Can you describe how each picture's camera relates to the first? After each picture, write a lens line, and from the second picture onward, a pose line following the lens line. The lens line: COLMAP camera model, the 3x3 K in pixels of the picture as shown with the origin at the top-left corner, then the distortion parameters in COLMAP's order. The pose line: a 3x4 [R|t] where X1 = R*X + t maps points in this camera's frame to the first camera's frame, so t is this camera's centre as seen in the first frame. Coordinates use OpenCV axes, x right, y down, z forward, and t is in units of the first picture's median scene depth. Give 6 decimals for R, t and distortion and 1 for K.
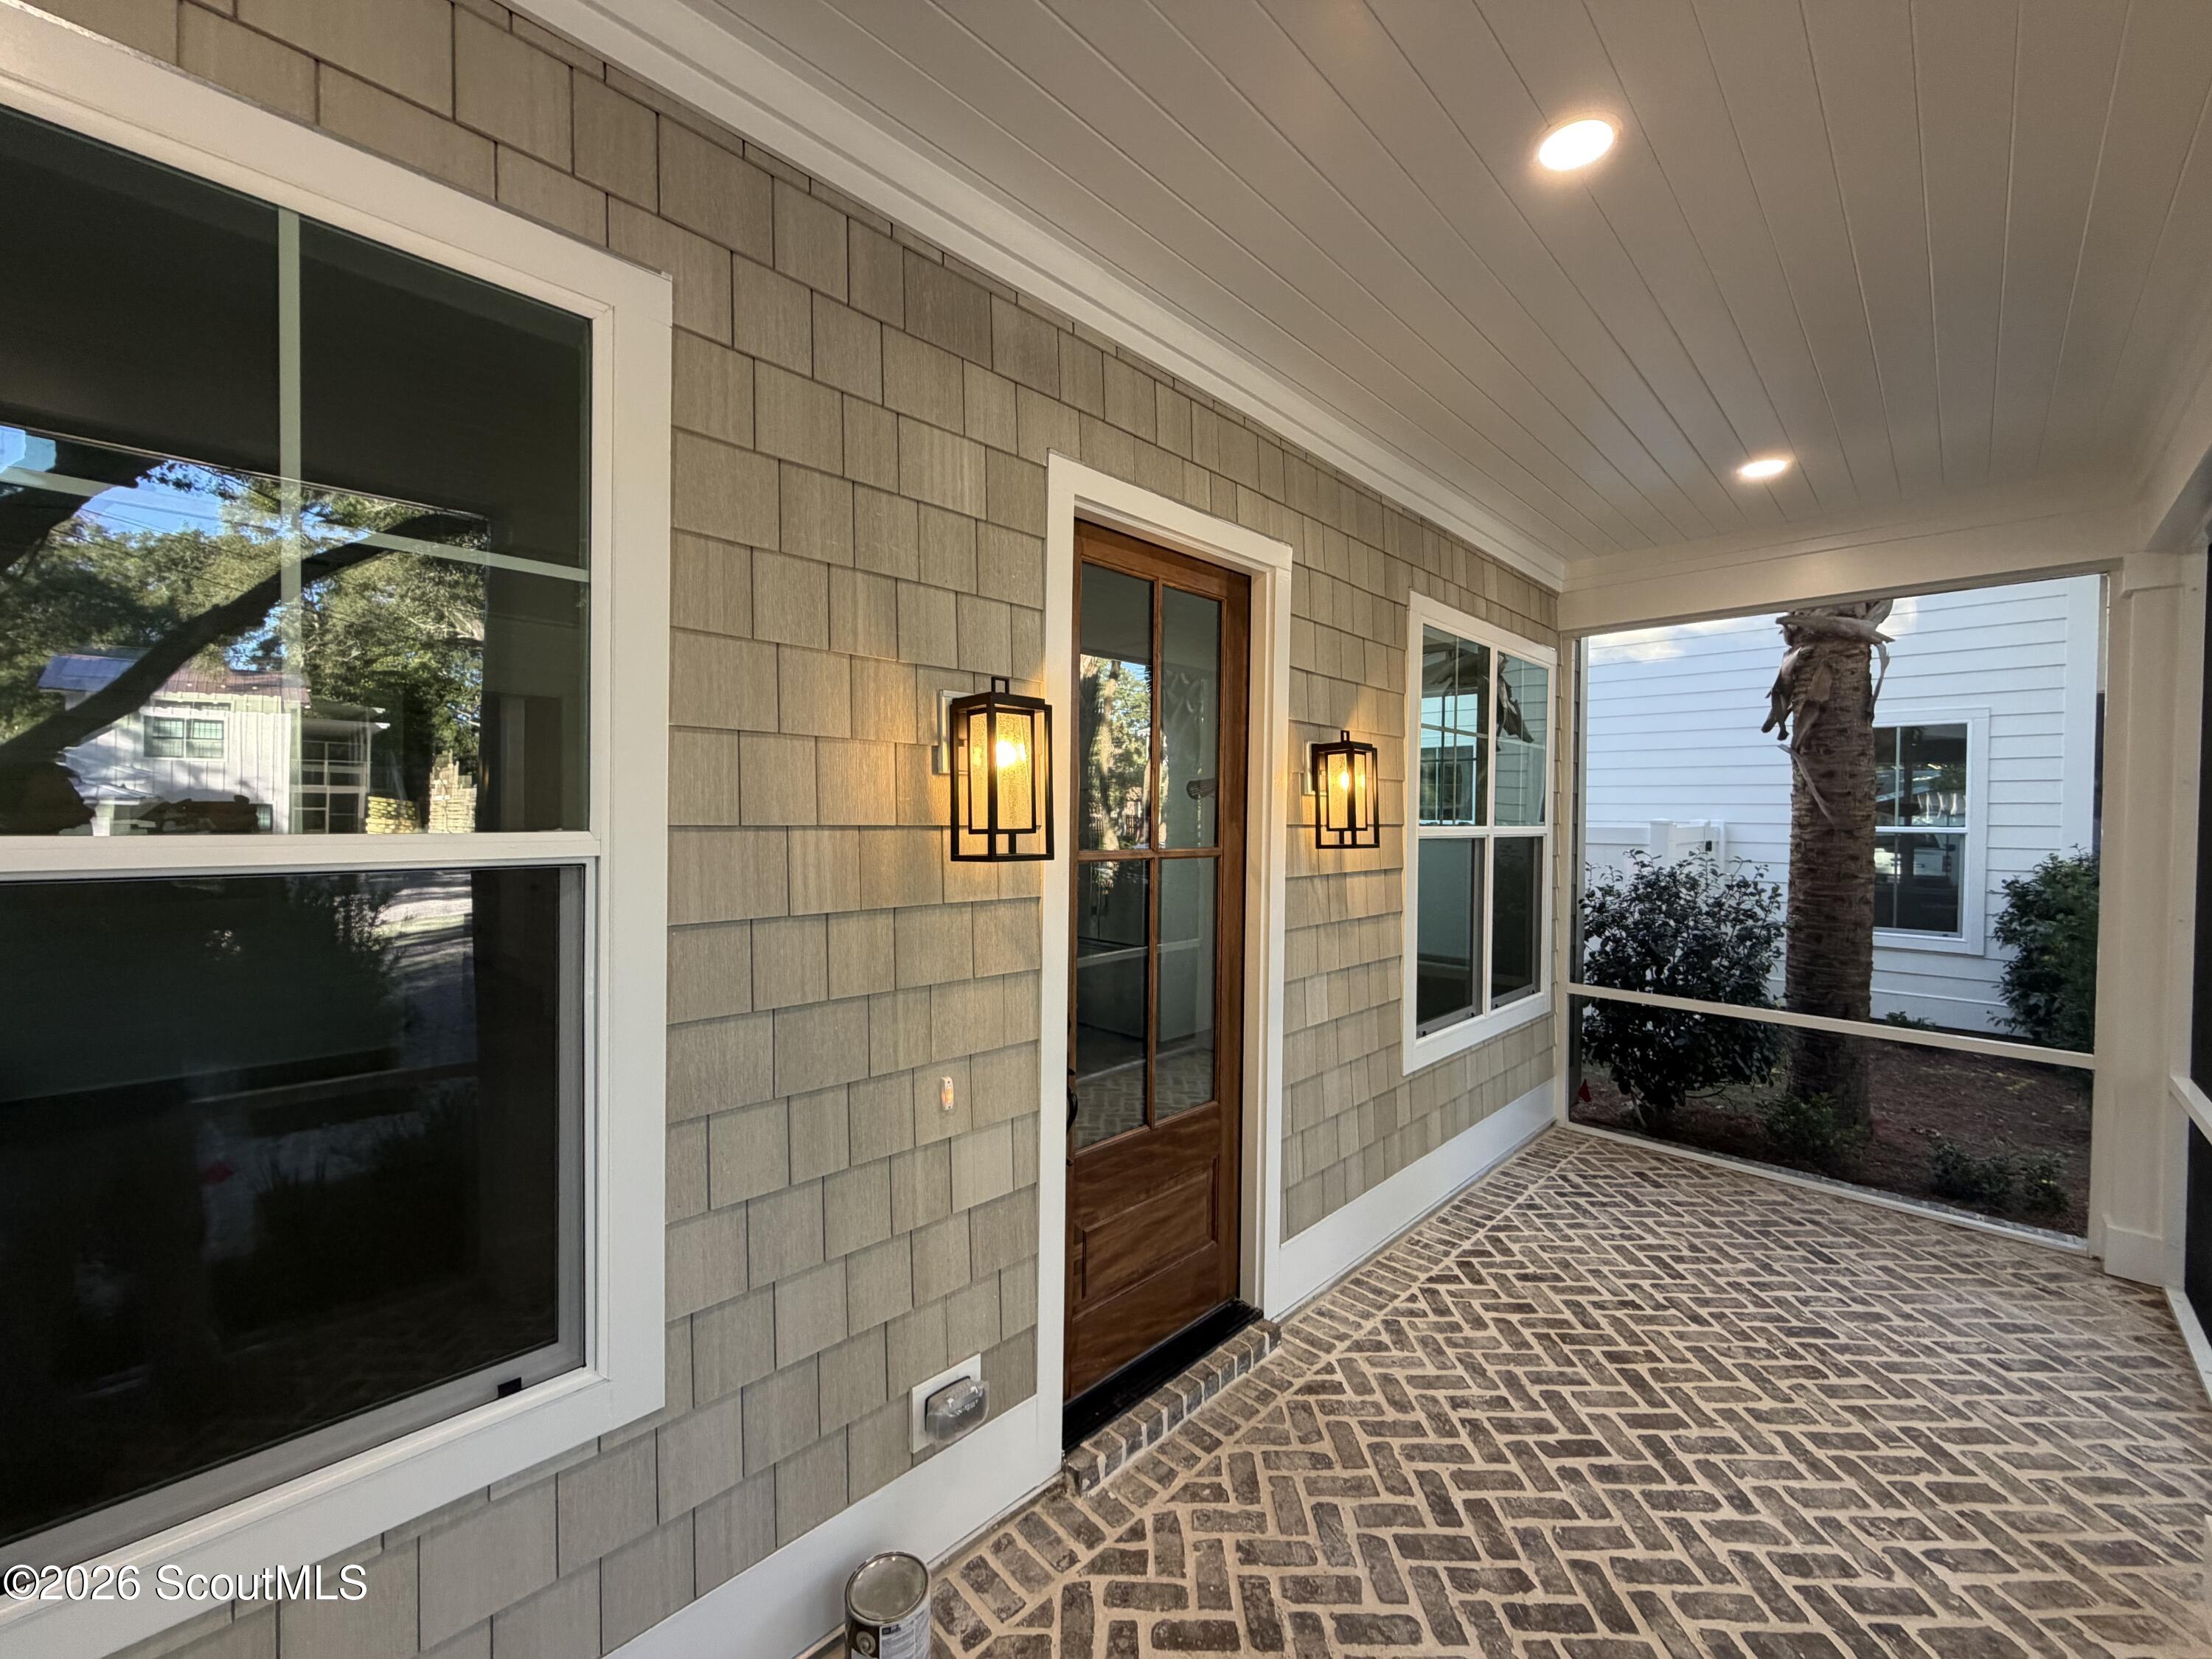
lens RADIAL K [[882.7, 0, 1102.2], [0, 882.7, 824.3], [0, 0, 1]] dist [-0.001125, 0.000512]
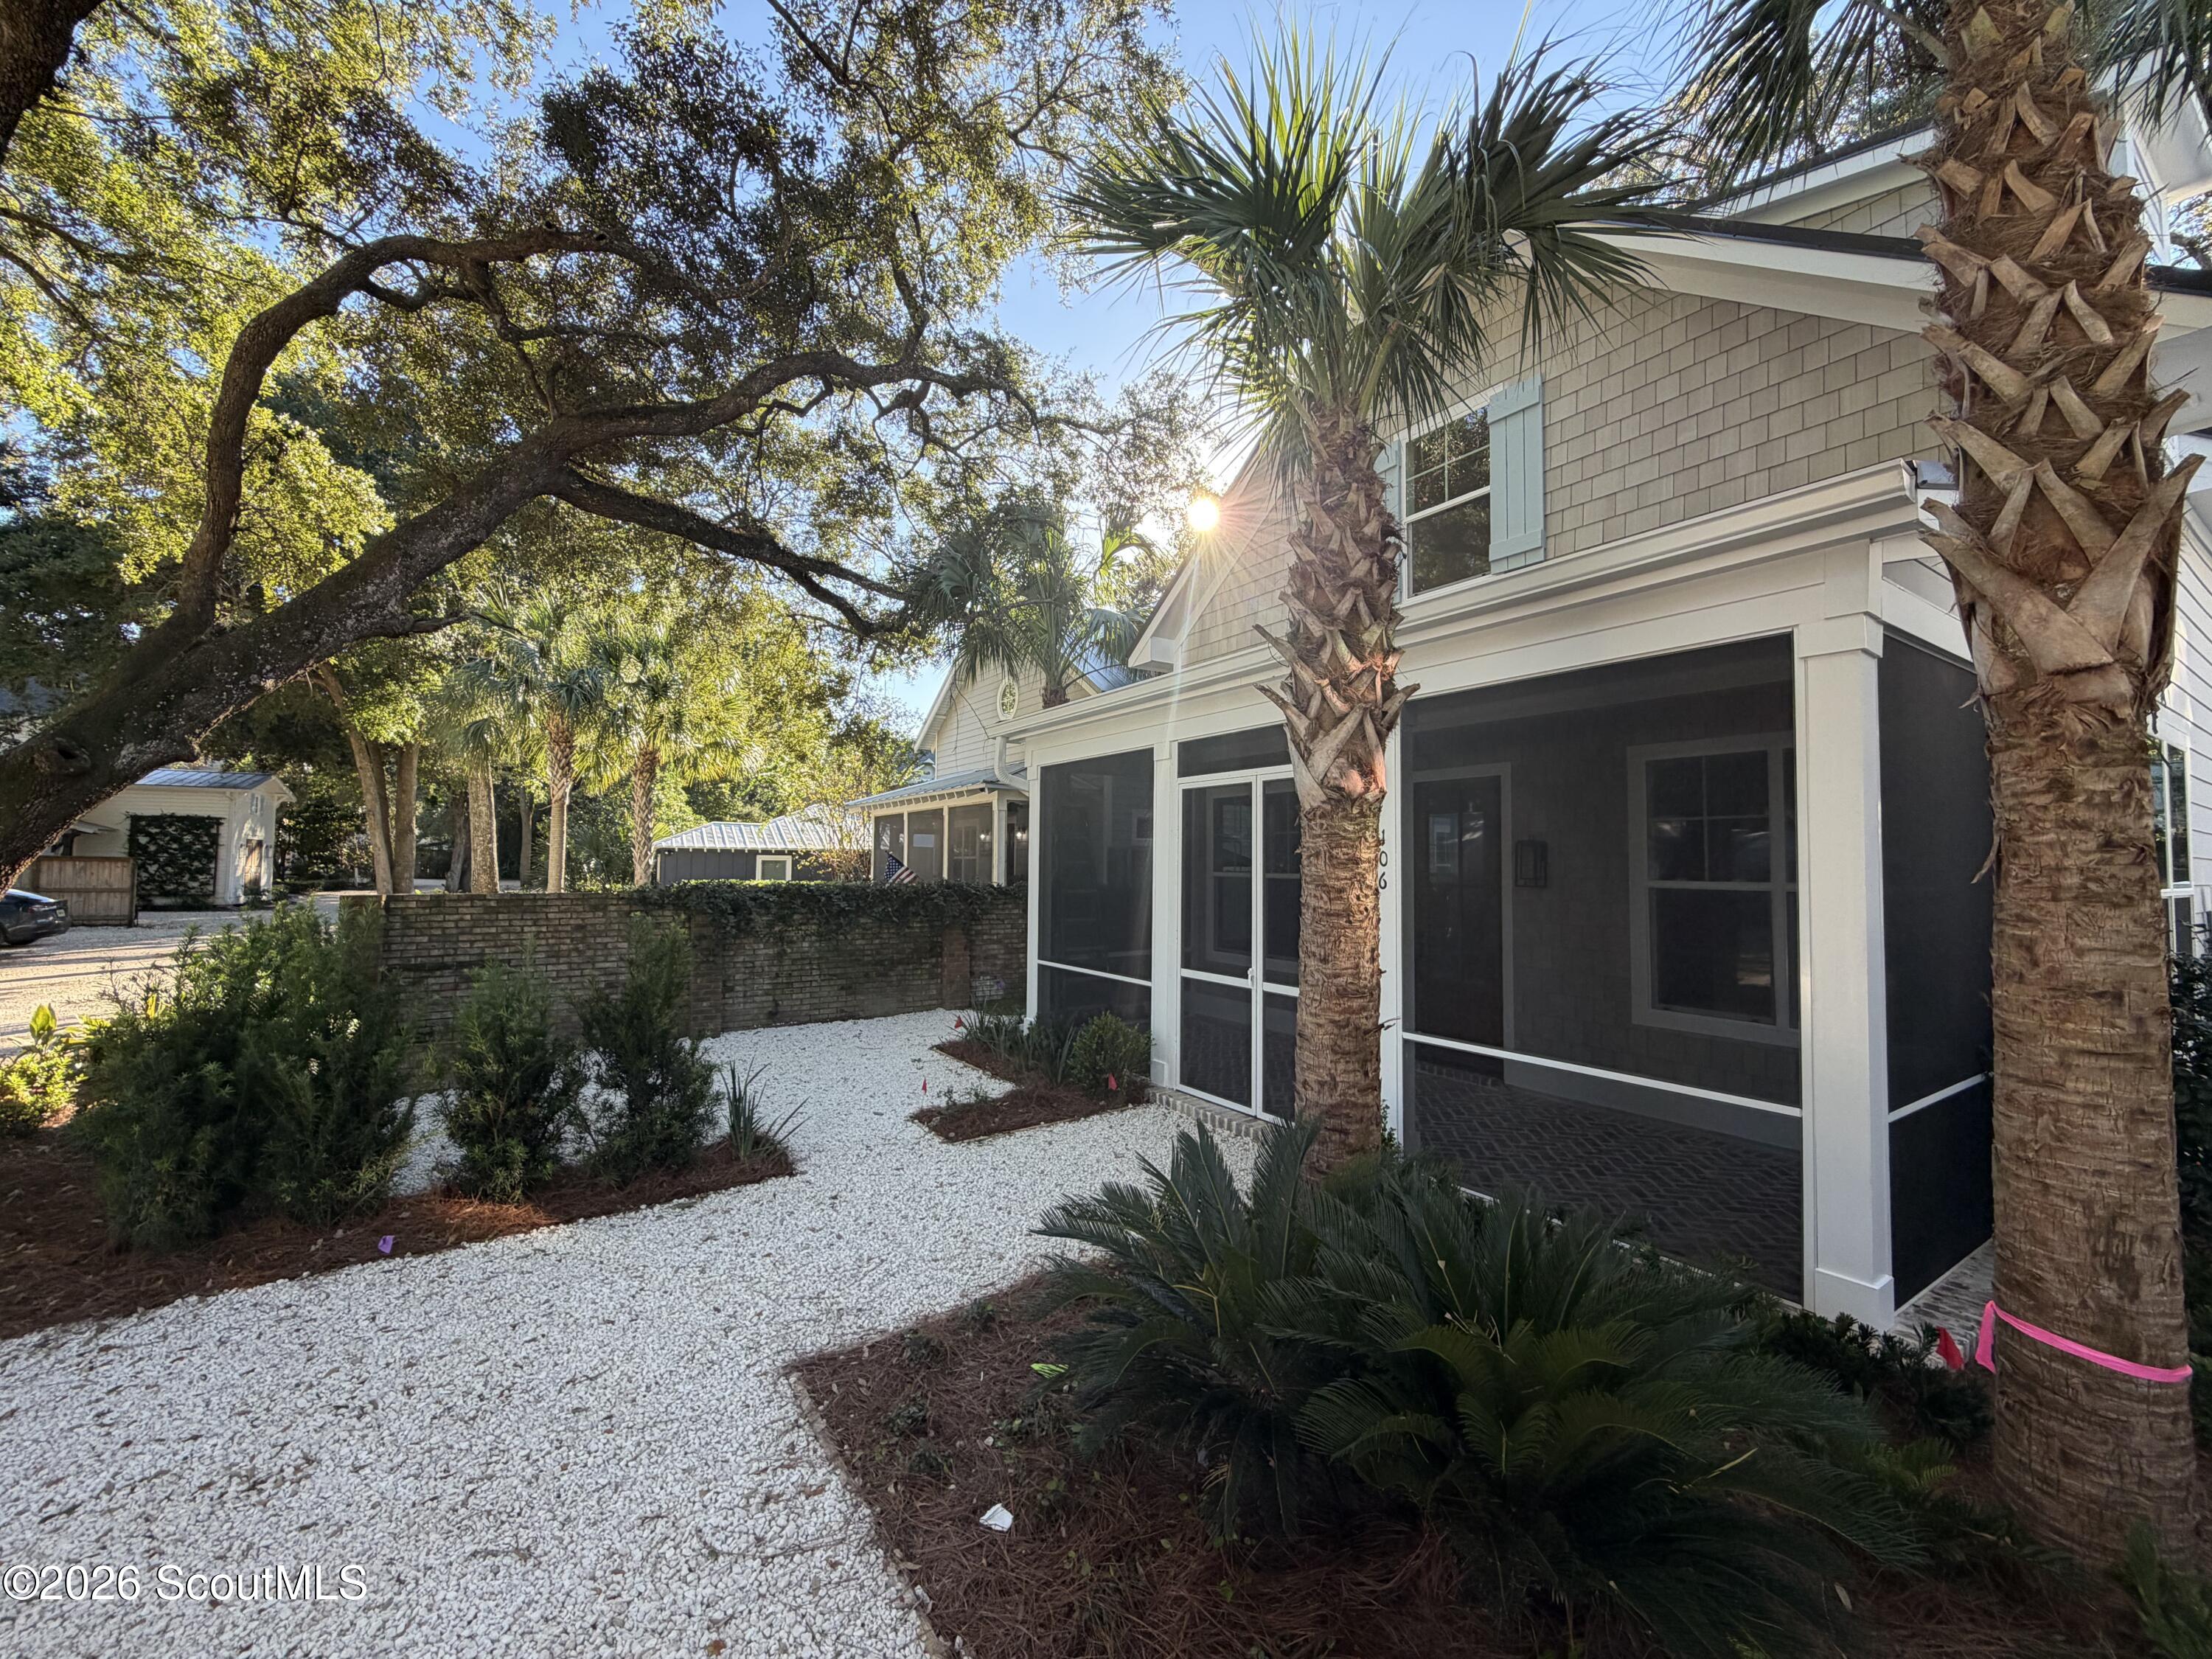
lens RADIAL K [[882.7, 0, 1102.2], [0, 882.7, 824.3], [0, 0, 1]] dist [-0.001125, 0.000512]
pose [[-0.204215, -0.058770, -0.977160, 2.757913], [-0.025435, 0.998178, -0.054718, 0.017057], [0.978596, 0.013680, -0.205338, 0.399964]]
